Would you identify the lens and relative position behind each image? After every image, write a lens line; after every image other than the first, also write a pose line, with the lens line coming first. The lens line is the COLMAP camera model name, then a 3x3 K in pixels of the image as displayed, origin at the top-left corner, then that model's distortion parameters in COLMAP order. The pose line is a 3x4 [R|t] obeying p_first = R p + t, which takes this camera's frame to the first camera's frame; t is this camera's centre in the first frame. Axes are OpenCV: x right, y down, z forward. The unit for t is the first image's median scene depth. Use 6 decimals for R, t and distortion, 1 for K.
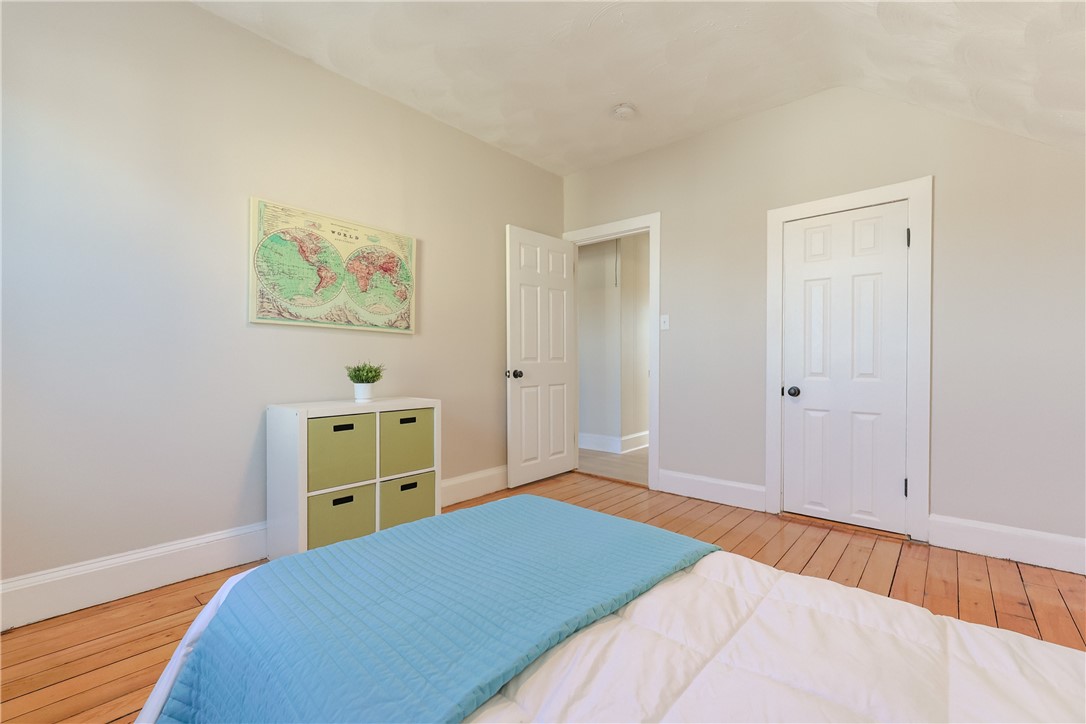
lens RADIAL K [[465.7, 0, 542.1], [0, 465.7, 363.5], [0, 0, 1]] dist [-0.002572, 0.000153]
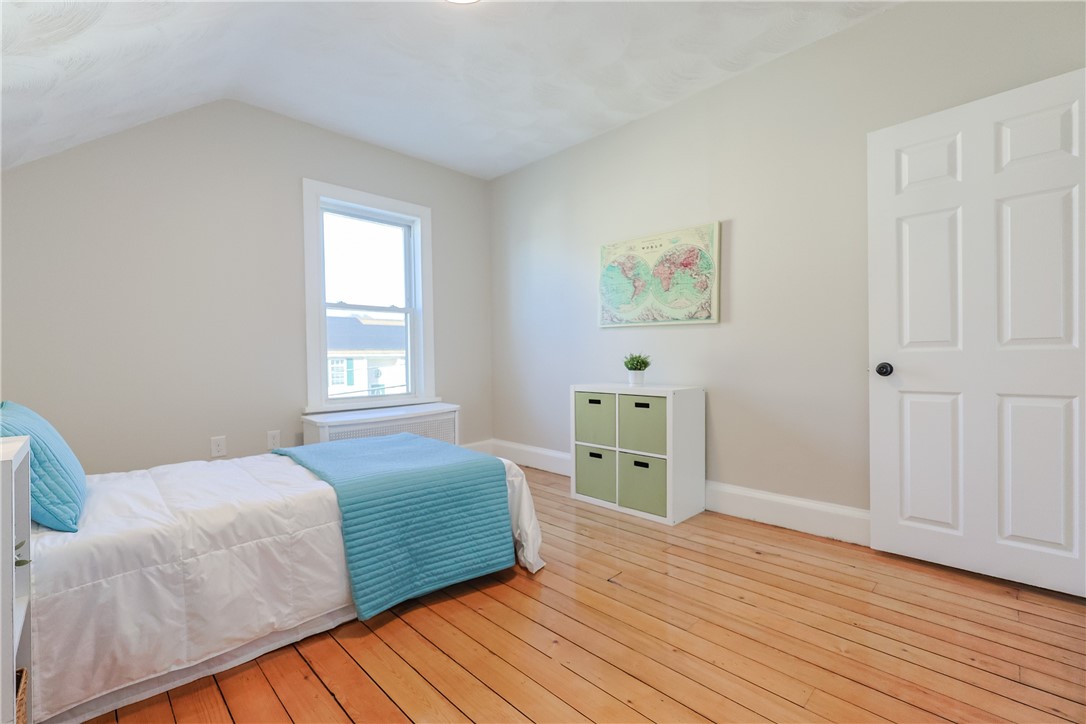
lens RADIAL K [[465.7, 0, 541.1], [0, 465.7, 361.6], [0, 0, 1]] dist [-0.002572, 0.000153]
pose [[-0.071586, 0.013951, -0.997337, 0.775830], [0.007011, 0.999885, 0.013484, 0.000981], [0.997410, -0.006027, -0.071675, 0.778087]]
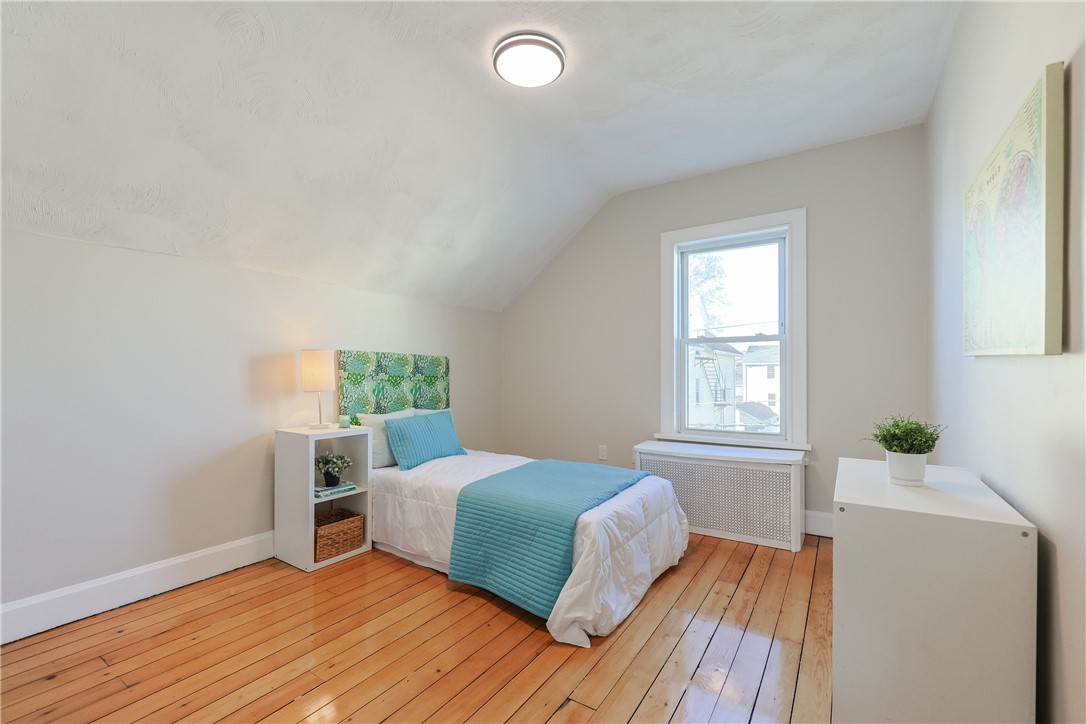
lens RADIAL K [[465.7, 0, 542.0], [0, 465.7, 368.0], [0, 0, 1]] dist [-0.002572, 0.000153]
pose [[-0.991438, 0.008711, -0.130288, 0.146298], [0.009384, 0.999946, -0.004554, -0.060666], [0.130242, -0.005738, -0.991466, 1.411750]]
